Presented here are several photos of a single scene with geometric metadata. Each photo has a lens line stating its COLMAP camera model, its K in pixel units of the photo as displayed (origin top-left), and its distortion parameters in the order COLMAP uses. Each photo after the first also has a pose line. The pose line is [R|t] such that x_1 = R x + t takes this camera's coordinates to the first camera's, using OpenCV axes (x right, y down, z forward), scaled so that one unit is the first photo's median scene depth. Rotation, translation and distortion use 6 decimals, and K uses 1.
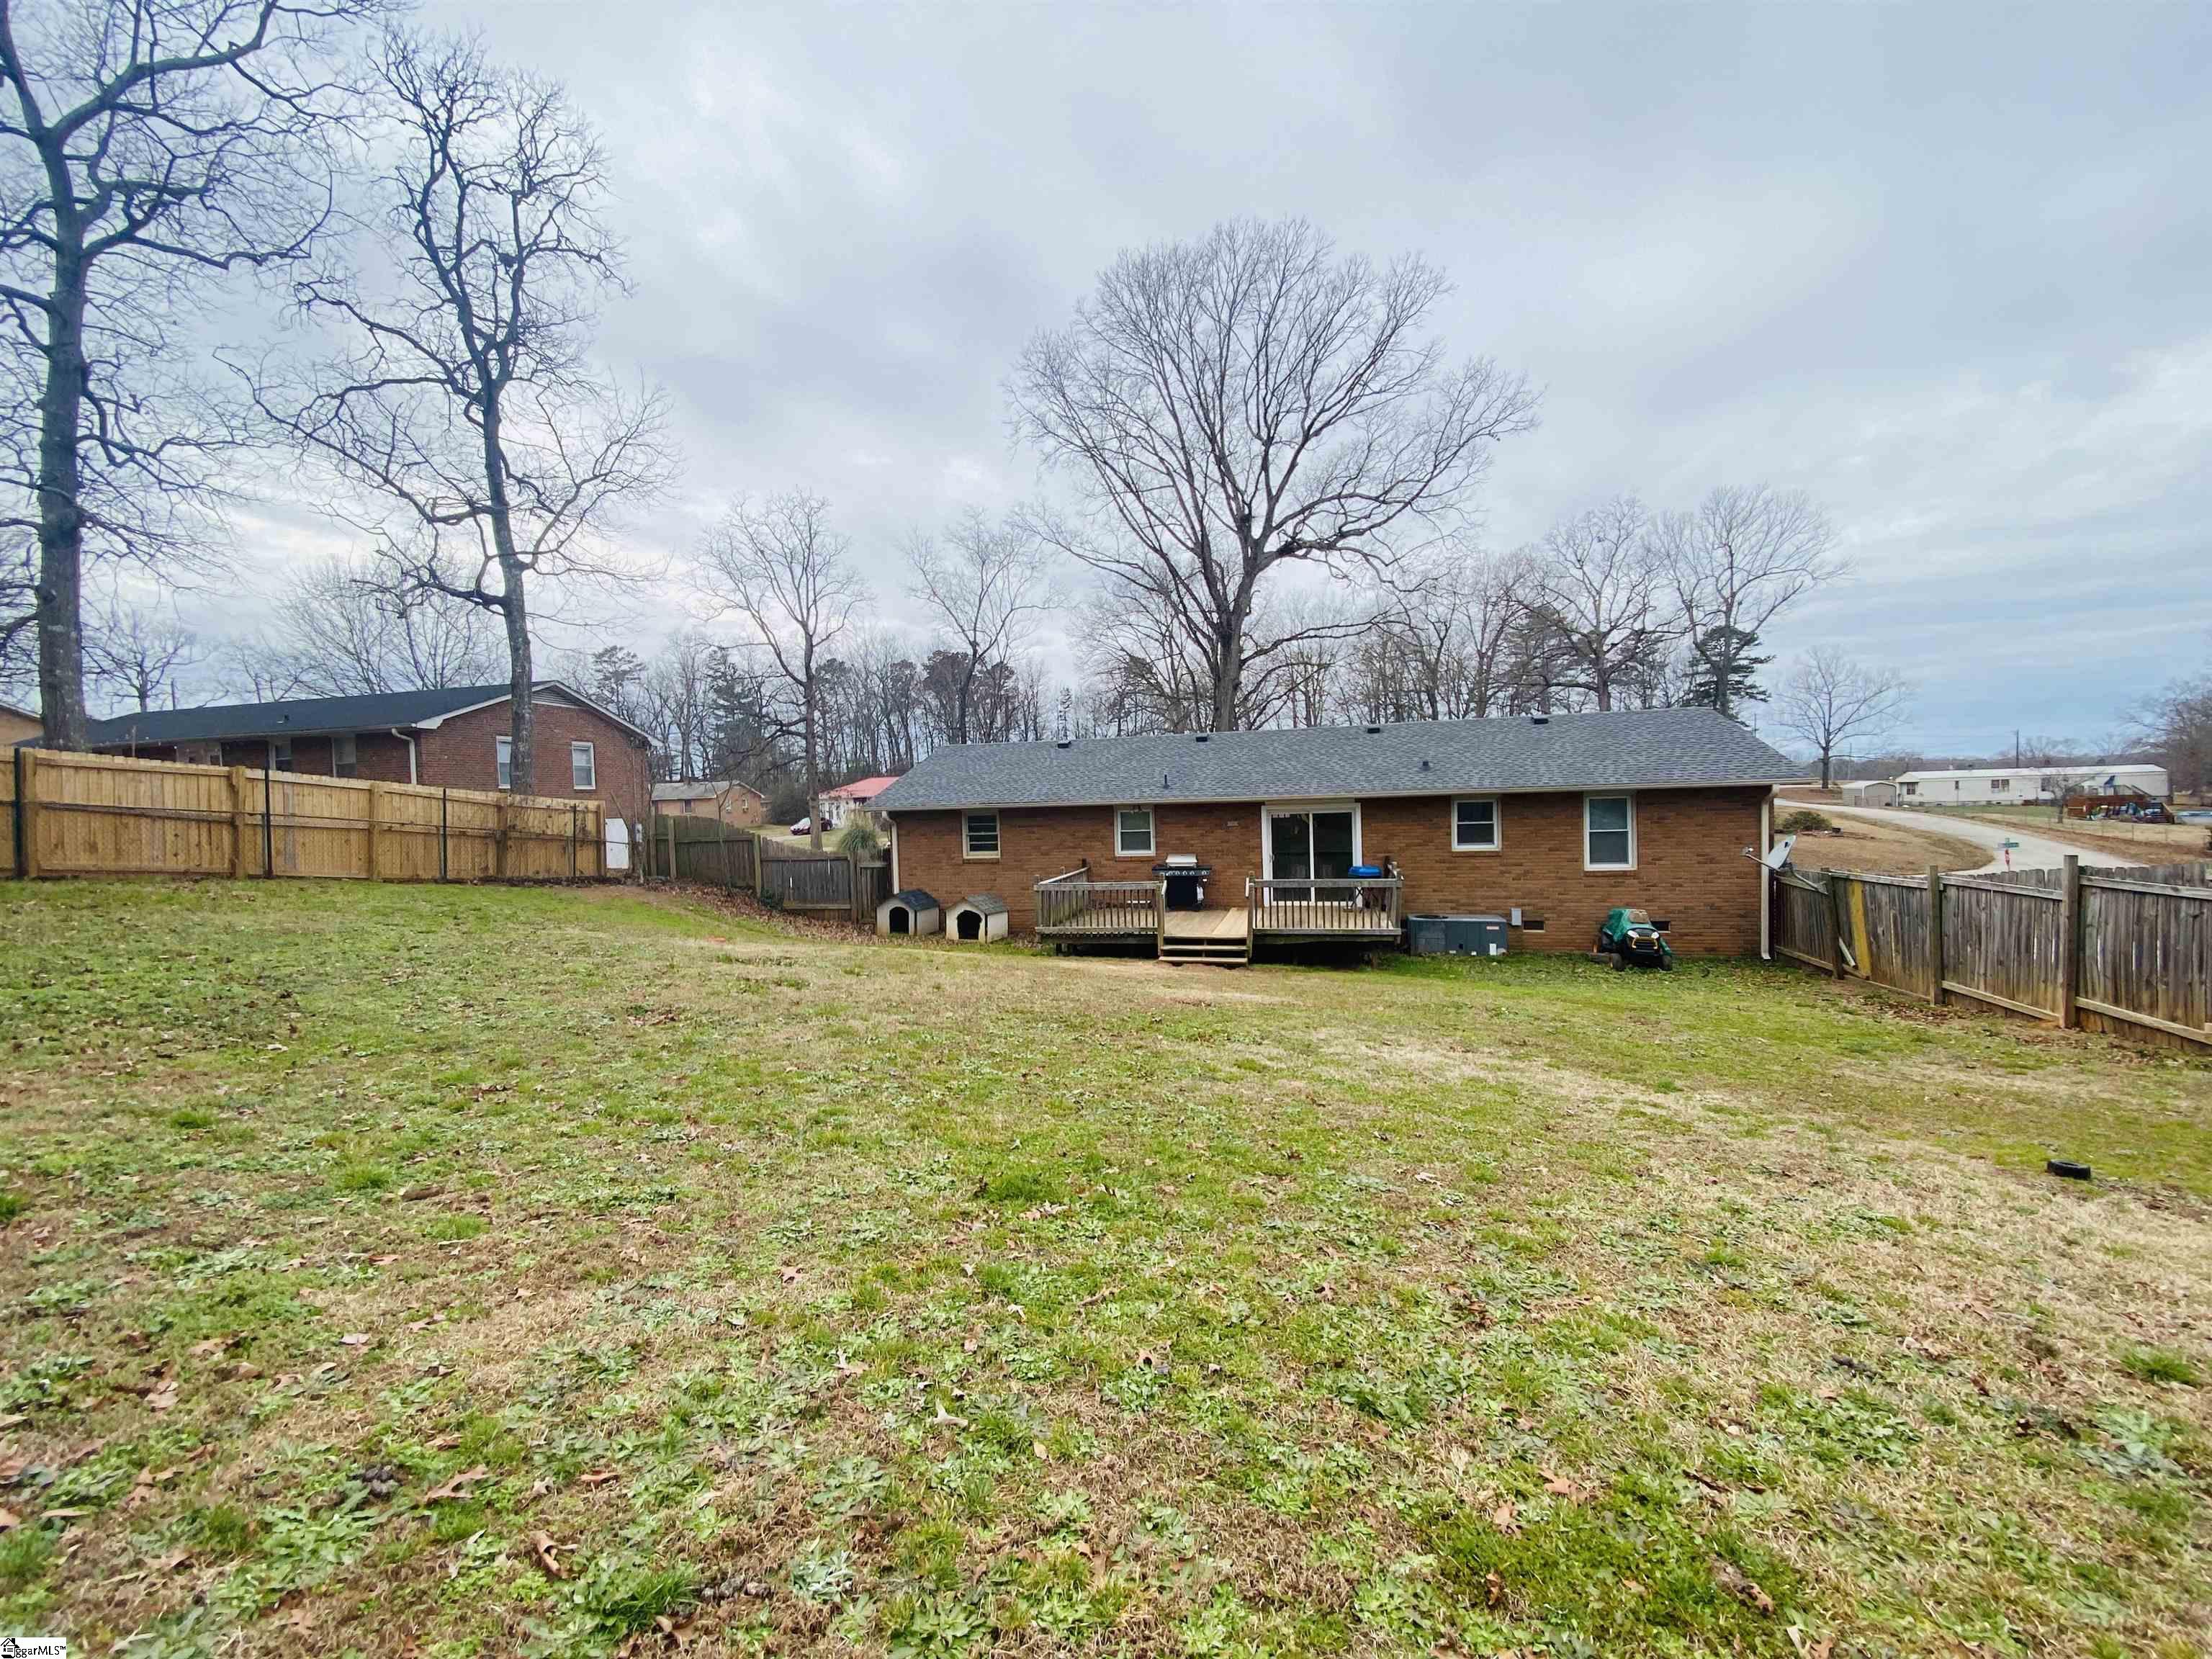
lens RADIAL K [[887.2, 0, 1106.0], [0, 887.2, 829.5], [0, 0, 1]] dist [0.031802, -0.029819]
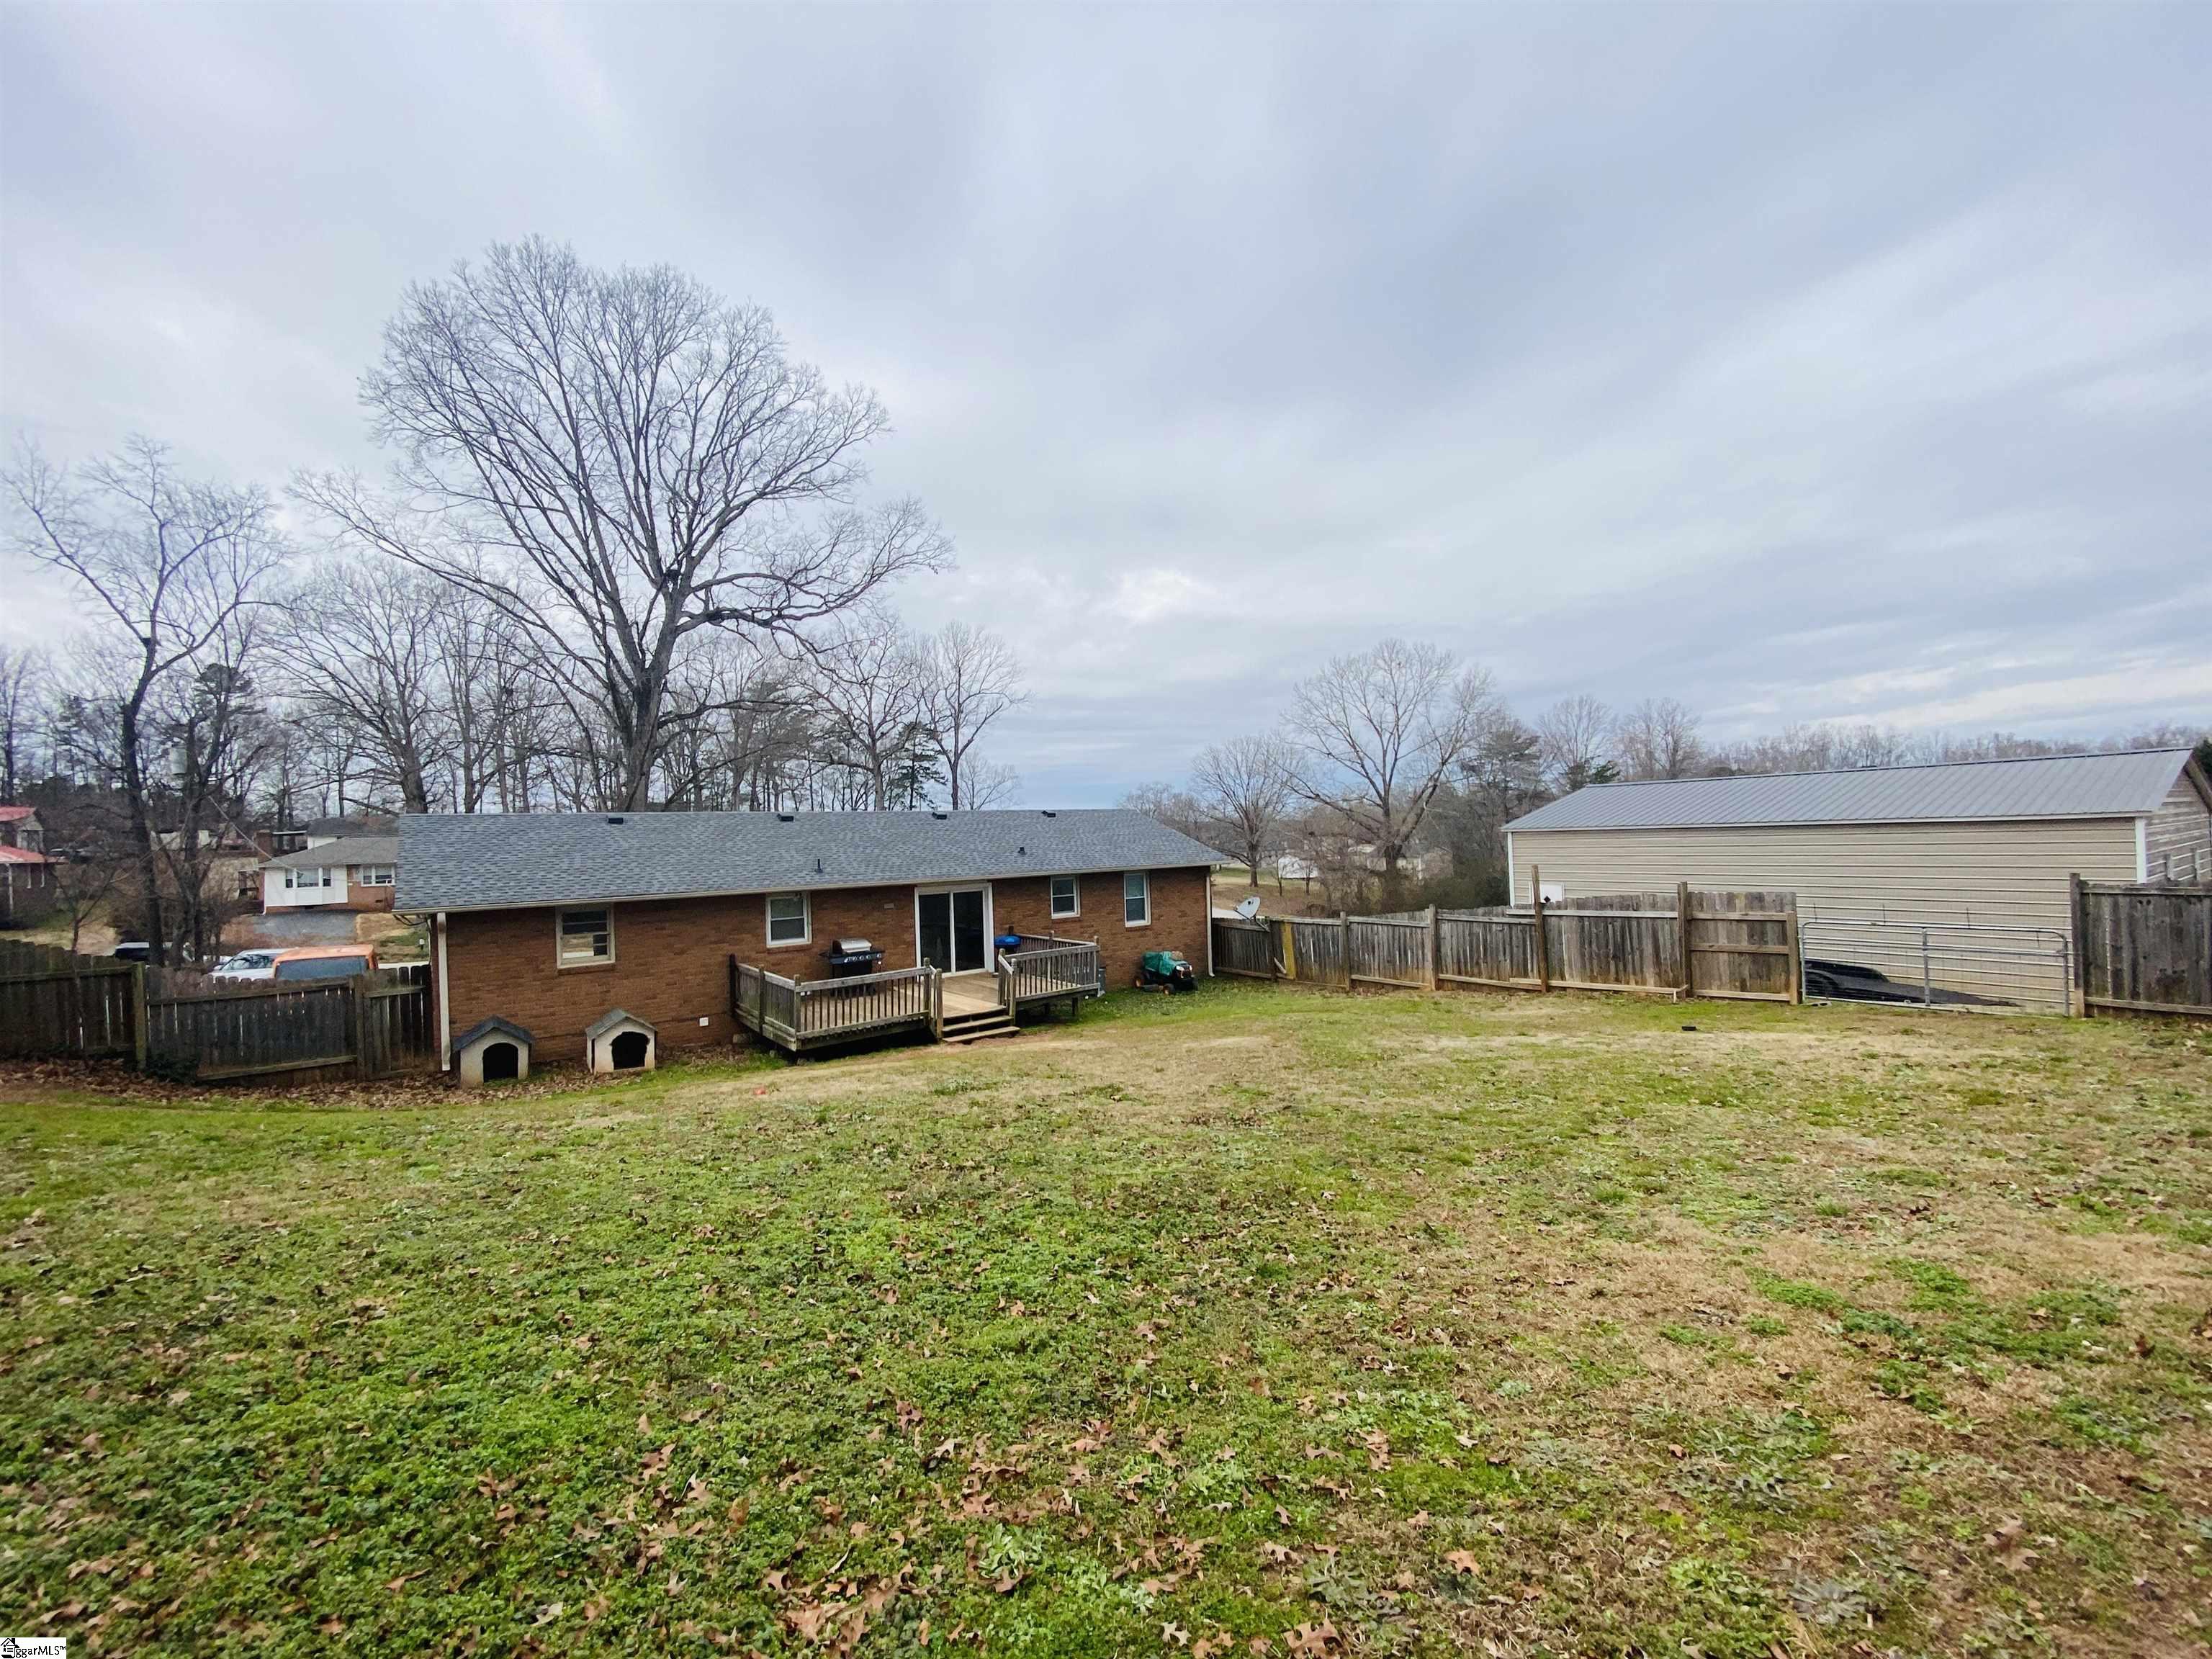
lens RADIAL K [[887.2, 0, 1106.0], [0, 887.2, 829.5], [0, 0, 1]] dist [0.031802, -0.029819]
pose [[0.636650, 0.013301, 0.771038, -0.532895], [0.035708, 0.998270, -0.046705, -0.041298], [-0.770326, 0.057267, 0.635074, 0.134511]]
